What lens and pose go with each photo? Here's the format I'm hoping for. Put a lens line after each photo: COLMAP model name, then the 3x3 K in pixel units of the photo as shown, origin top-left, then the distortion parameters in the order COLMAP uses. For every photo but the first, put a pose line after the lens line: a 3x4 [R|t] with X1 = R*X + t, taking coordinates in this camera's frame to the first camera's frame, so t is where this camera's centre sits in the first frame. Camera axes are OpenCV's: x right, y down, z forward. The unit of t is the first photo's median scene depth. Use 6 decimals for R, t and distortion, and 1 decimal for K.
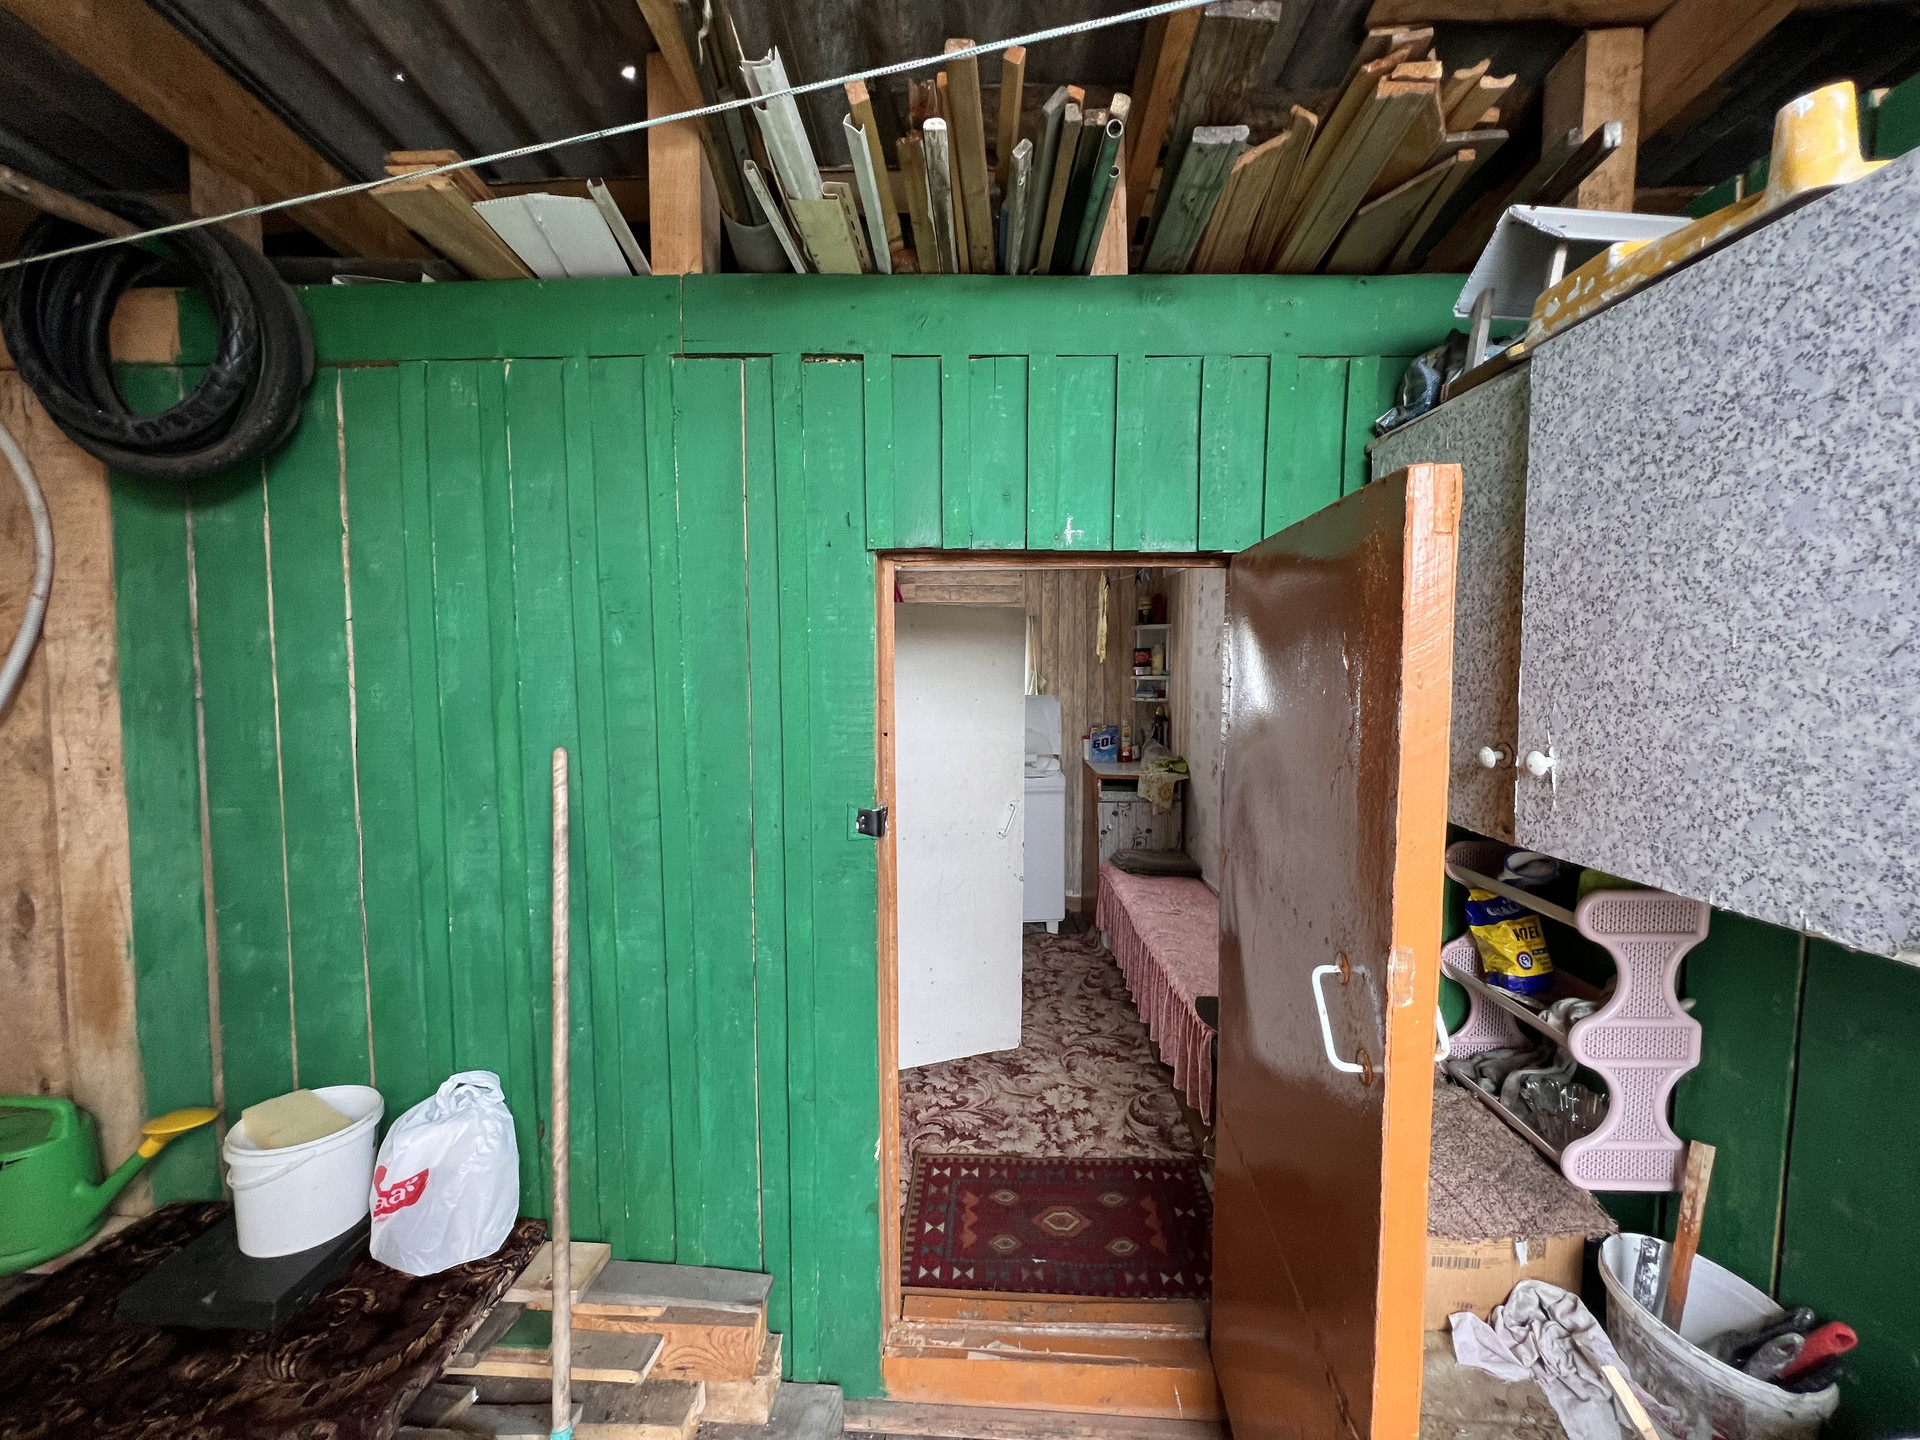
lens RADIAL K [[784.1, 0, 960.0], [0, 784.1, 712.6], [0, 0, 1]] dist [0.009199, -0.000888]
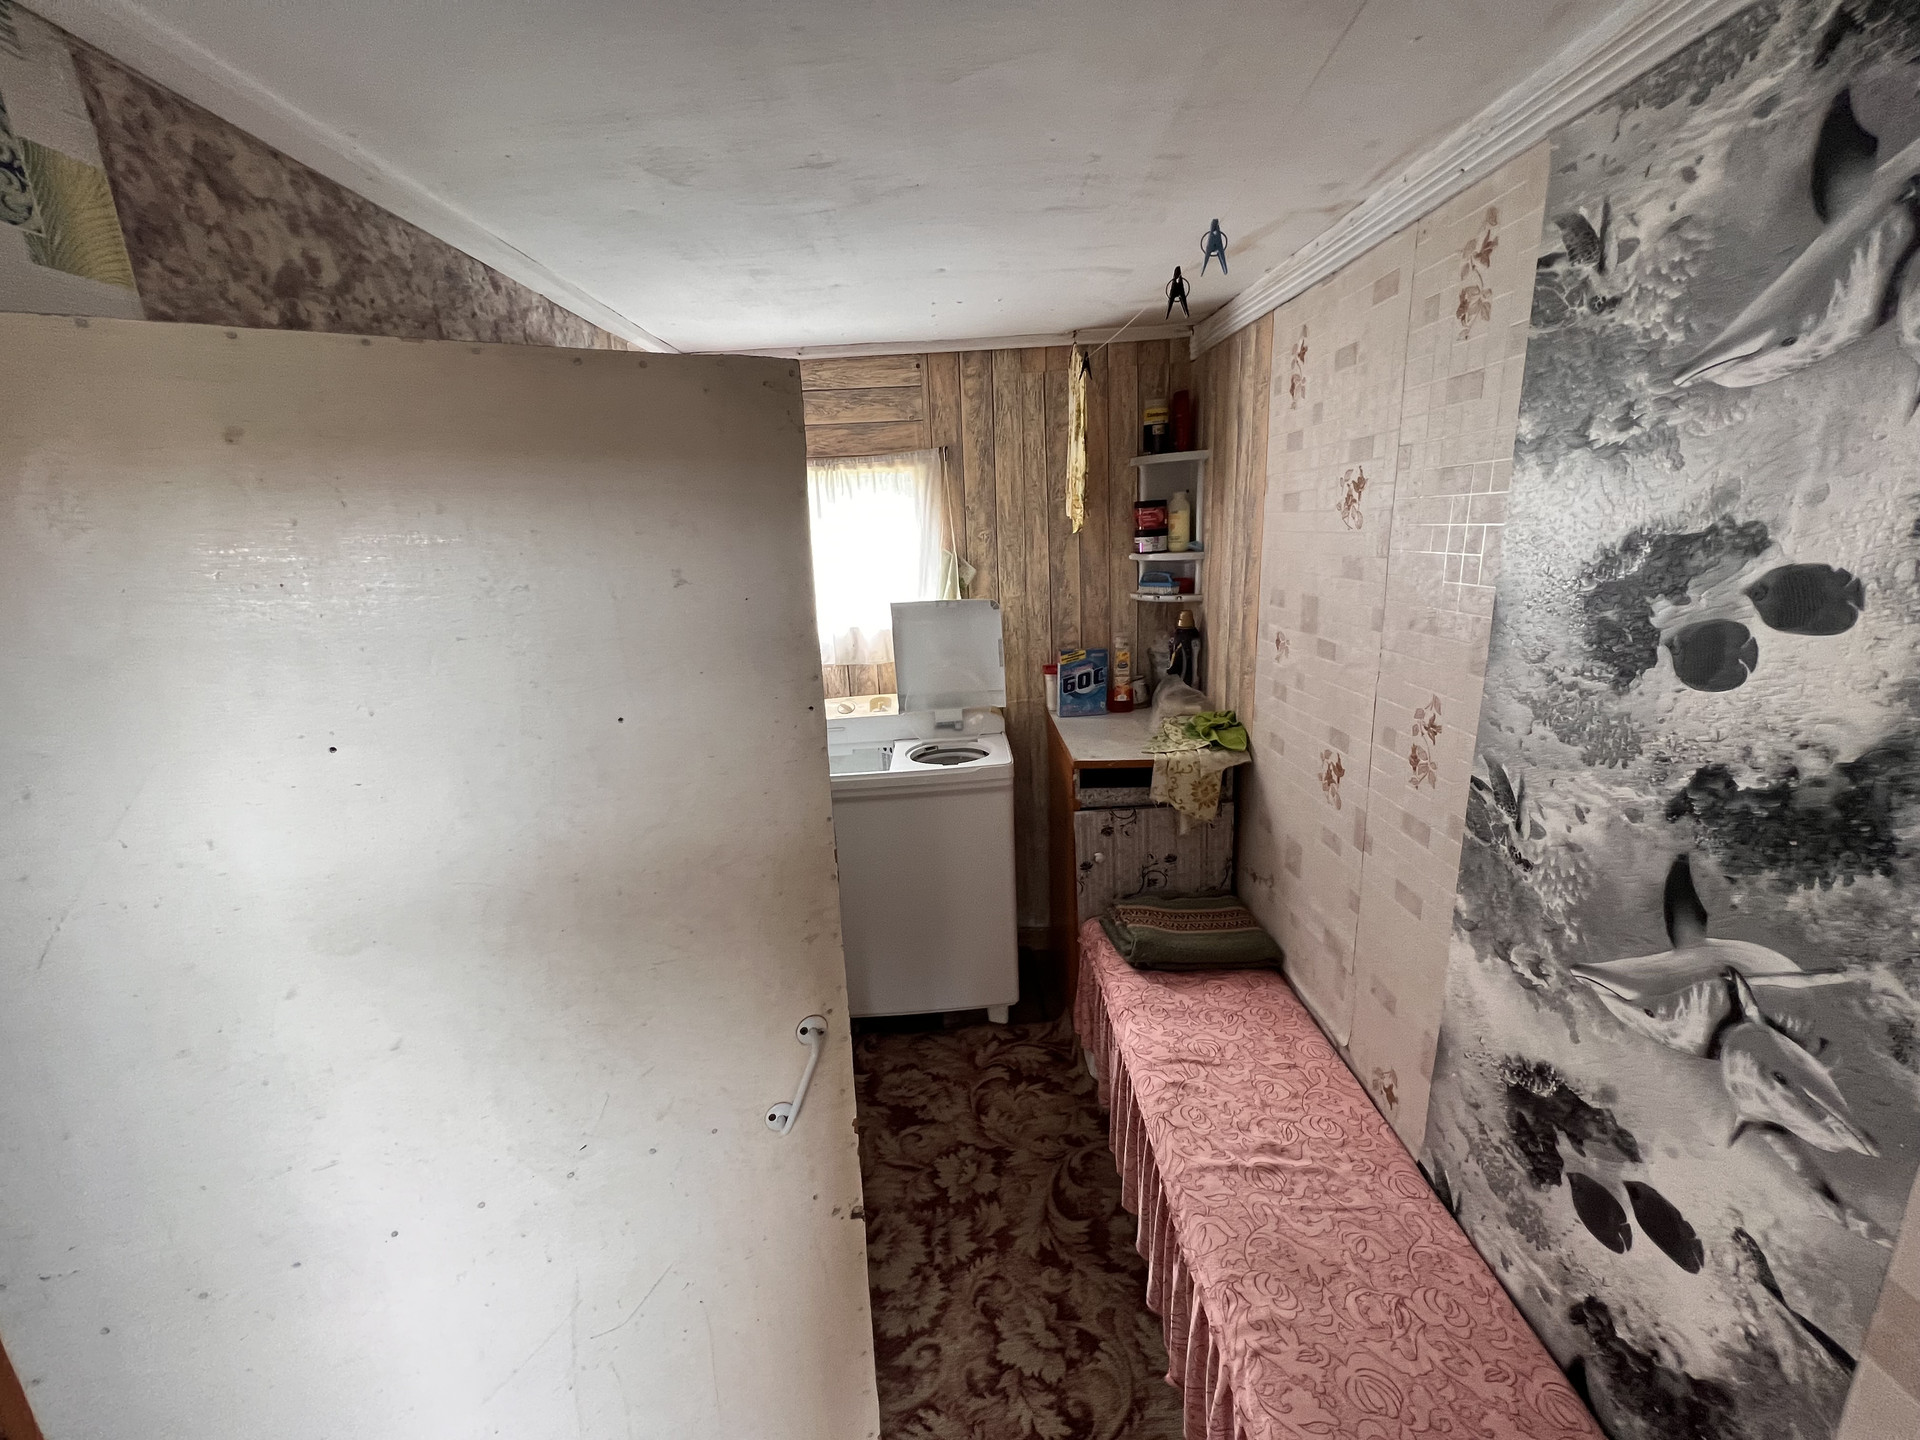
lens RADIAL K [[784.1, 0, 956.4], [0, 784.1, 719.7], [0, 0, 1]] dist [0.009199, -0.000888]
pose [[0.998483, -0.049976, 0.023126, 0.089657], [0.045050, 0.982840, 0.178873, -0.041284], [-0.031669, -0.177560, 0.983600, 0.504936]]
